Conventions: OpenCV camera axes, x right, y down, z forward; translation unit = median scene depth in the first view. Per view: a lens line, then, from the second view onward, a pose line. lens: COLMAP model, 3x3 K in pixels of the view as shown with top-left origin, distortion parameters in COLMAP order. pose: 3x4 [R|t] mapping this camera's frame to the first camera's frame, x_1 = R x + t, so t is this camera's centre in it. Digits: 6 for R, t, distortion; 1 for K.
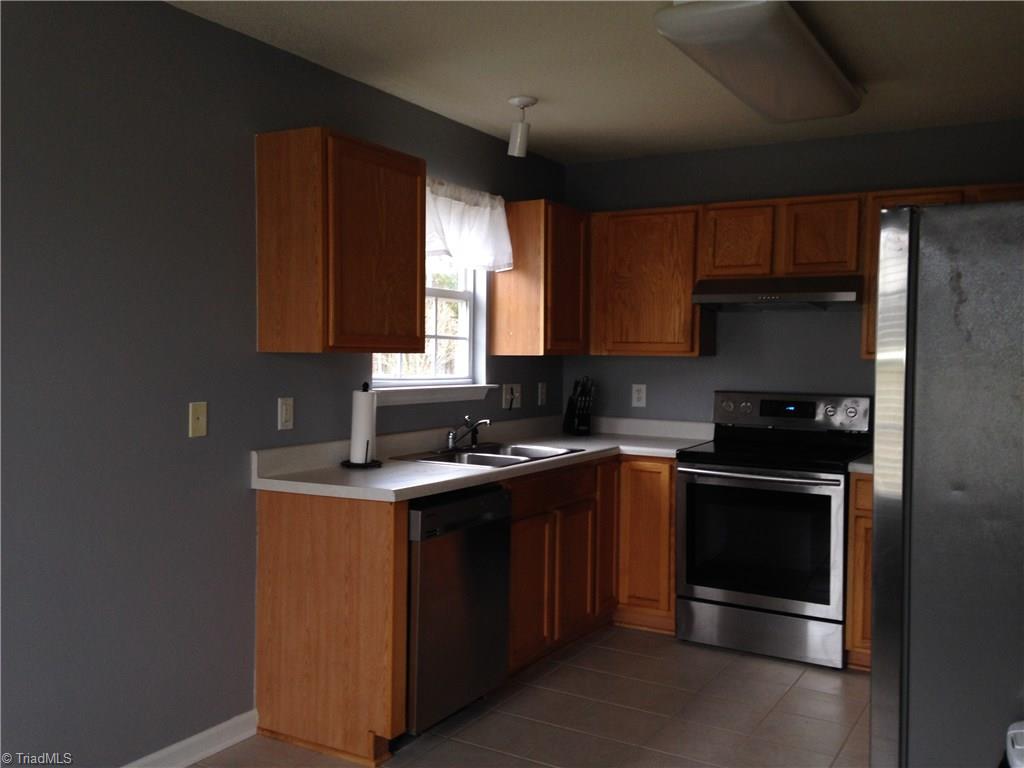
lens RADIAL K [[914.6, 0, 512.0], [0, 914.6, 384.0], [0, 0, 1]] dist [0.191221, -0.272884]
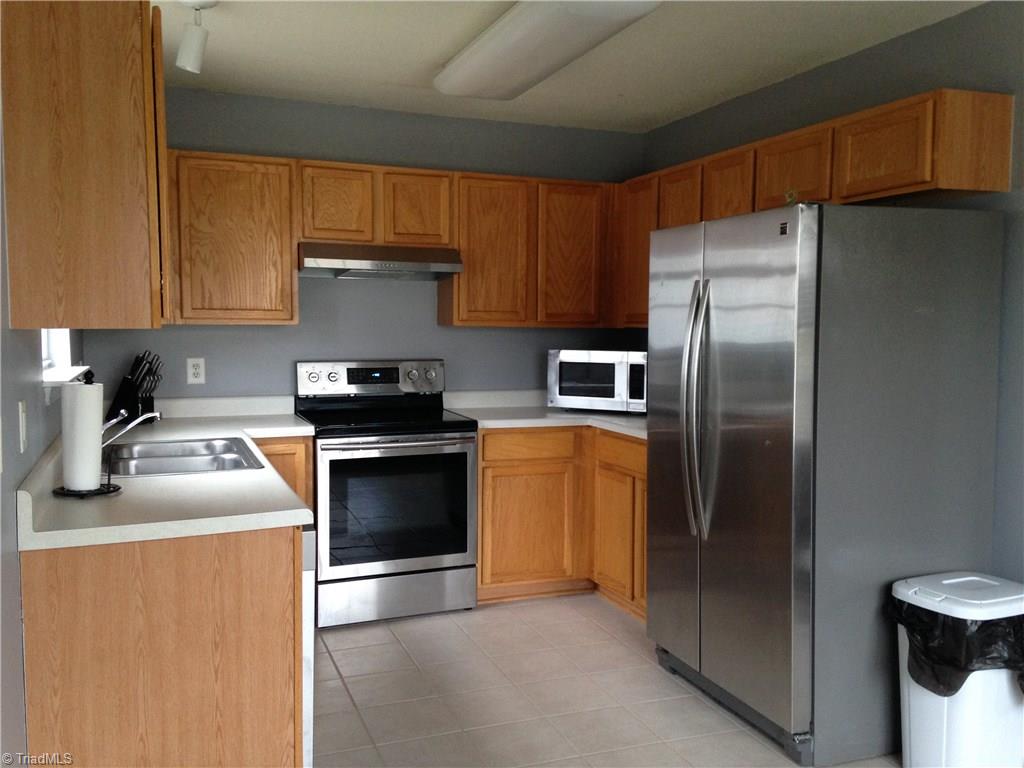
lens RADIAL K [[914.6, 0, 512.0], [0, 914.6, 384.0], [0, 0, 1]] dist [0.191221, -0.272884]
pose [[0.633122, -0.065265, 0.771296, -0.399399], [0.034711, 0.997831, 0.055941, -0.015766], [-0.773274, -0.008645, 0.634013, 0.255202]]
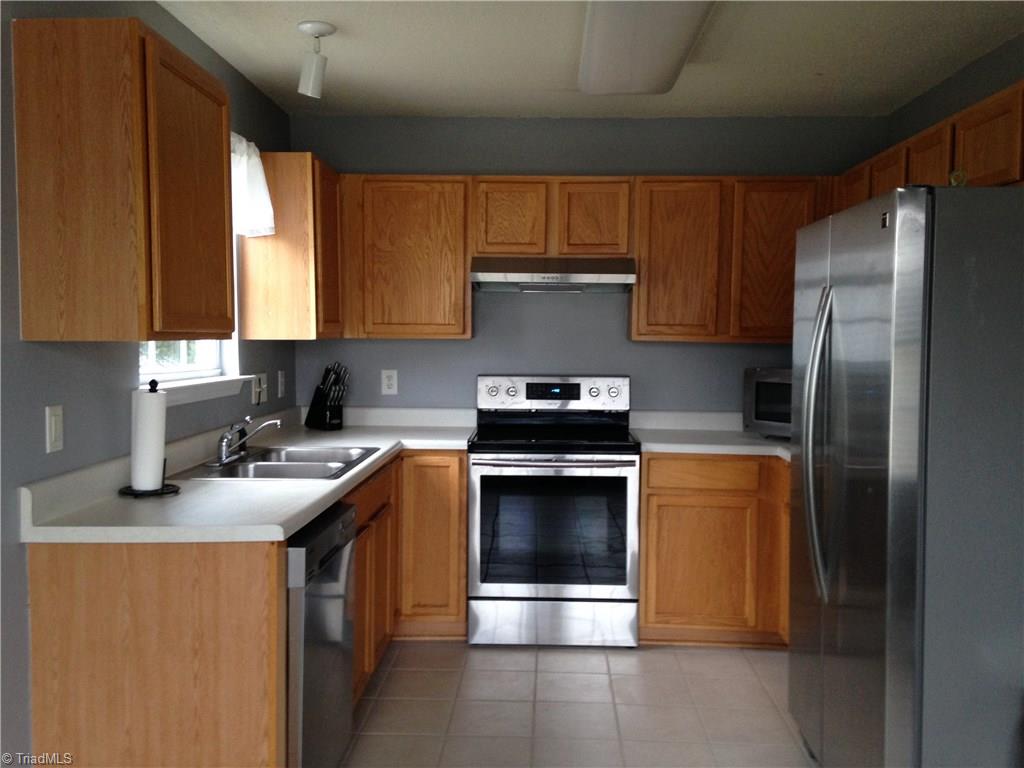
lens RADIAL K [[914.6, 0, 512.0], [0, 914.6, 384.0], [0, 0, 1]] dist [0.191221, -0.272884]
pose [[0.884520, -0.033342, 0.465309, -0.203884], [0.022225, 0.999322, 0.029358, -0.011123], [-0.465973, -0.015626, 0.884661, 0.163427]]
